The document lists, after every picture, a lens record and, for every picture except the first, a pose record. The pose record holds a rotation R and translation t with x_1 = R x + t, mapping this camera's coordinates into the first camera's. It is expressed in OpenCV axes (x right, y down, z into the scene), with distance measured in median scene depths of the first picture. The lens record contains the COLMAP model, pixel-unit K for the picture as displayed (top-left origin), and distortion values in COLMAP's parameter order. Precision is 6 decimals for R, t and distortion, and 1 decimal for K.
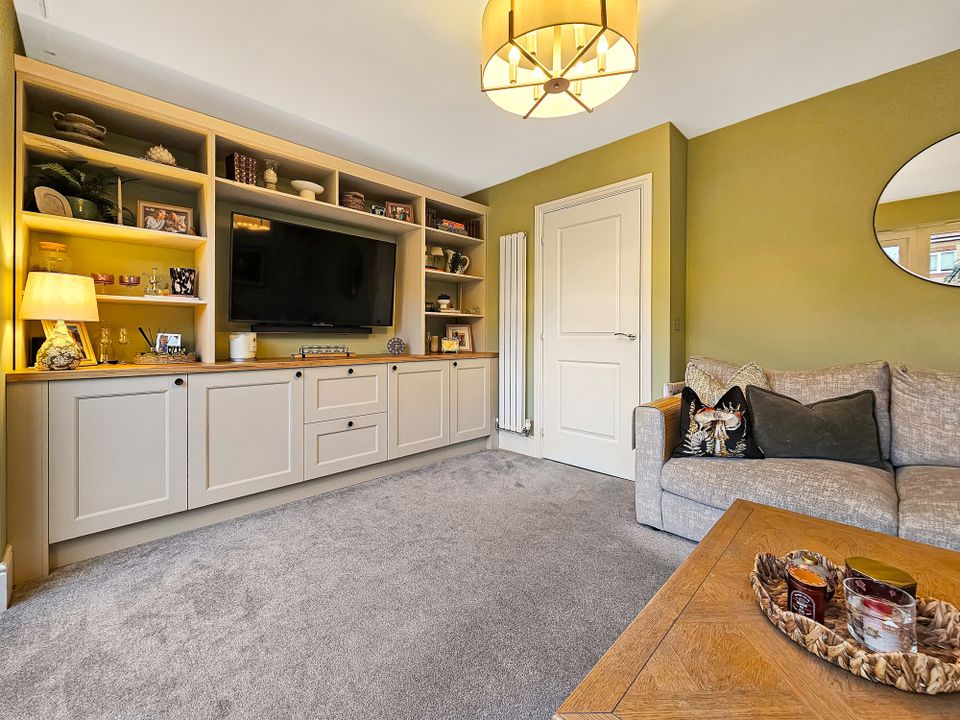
lens RADIAL K [[401.1, 0, 479.7], [0, 401.1, 343.1], [0, 0, 1]] dist [-0.001673, -0.000254]
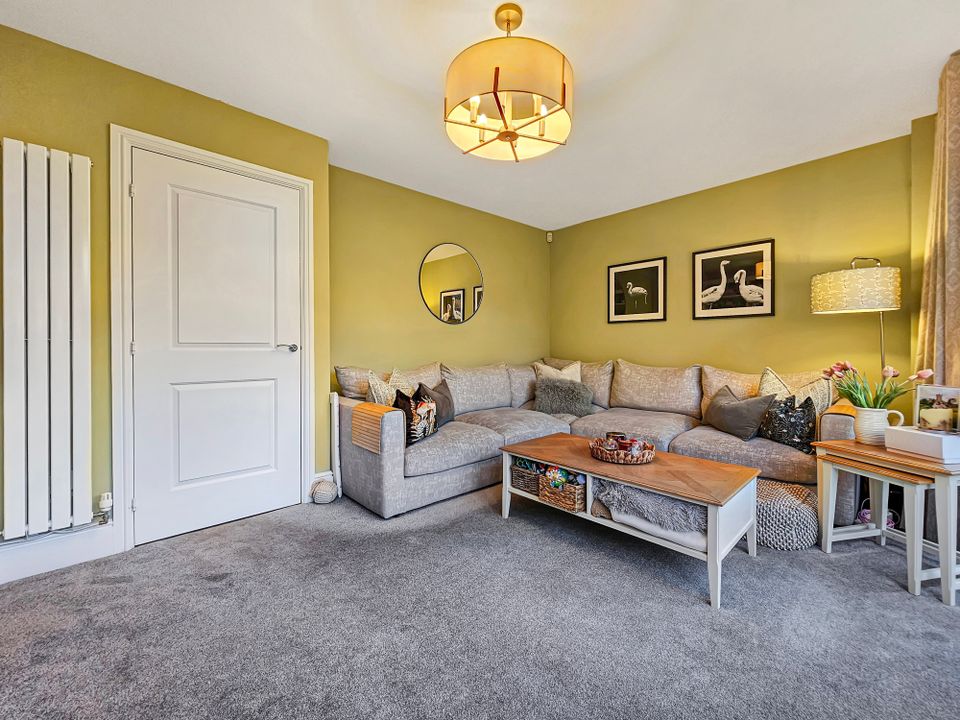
lens RADIAL K [[398.5, 0, 480.1], [0, 398.5, 348.2], [0, 0, 1]] dist [0.000066, 0.000166]
pose [[0.042132, 0.000842, 0.999112, -0.538040], [0.014420, 0.999895, -0.001451, -0.007134], [-0.999008, 0.014468, 0.042115, 0.560973]]
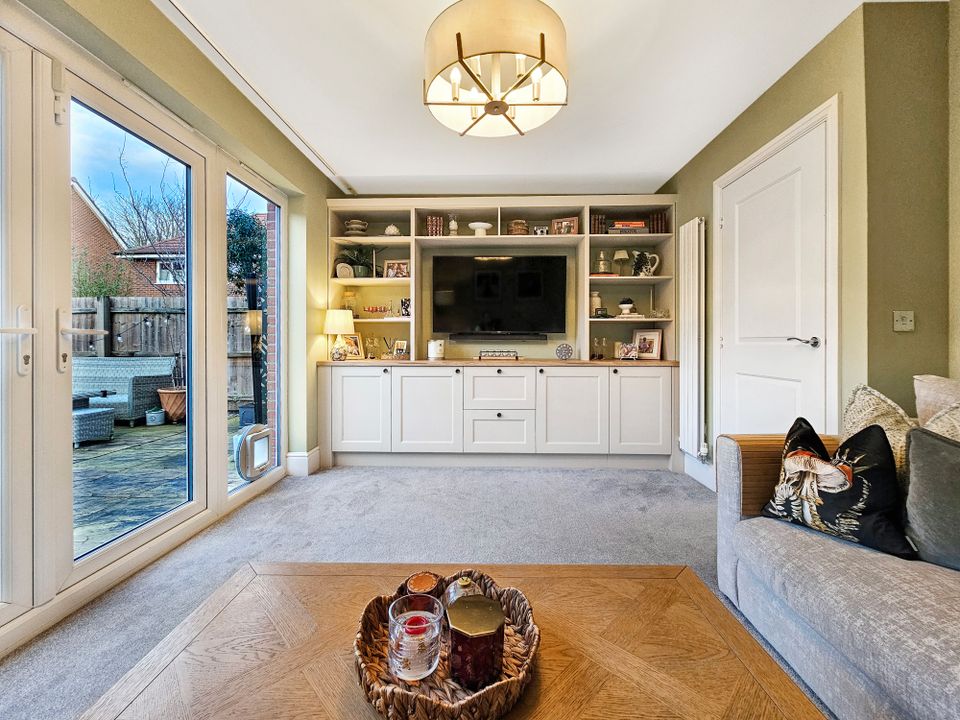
lens RADIAL K [[398.5, 0, 480.1], [0, 398.5, 348.2], [0, 0, 1]] dist [0.000066, 0.000166]
pose [[0.687653, 0.008411, -0.725991, 0.504645], [-0.011085, 0.999938, 0.001085, -0.000542], [0.725955, 0.007301, 0.687704, 0.128261]]
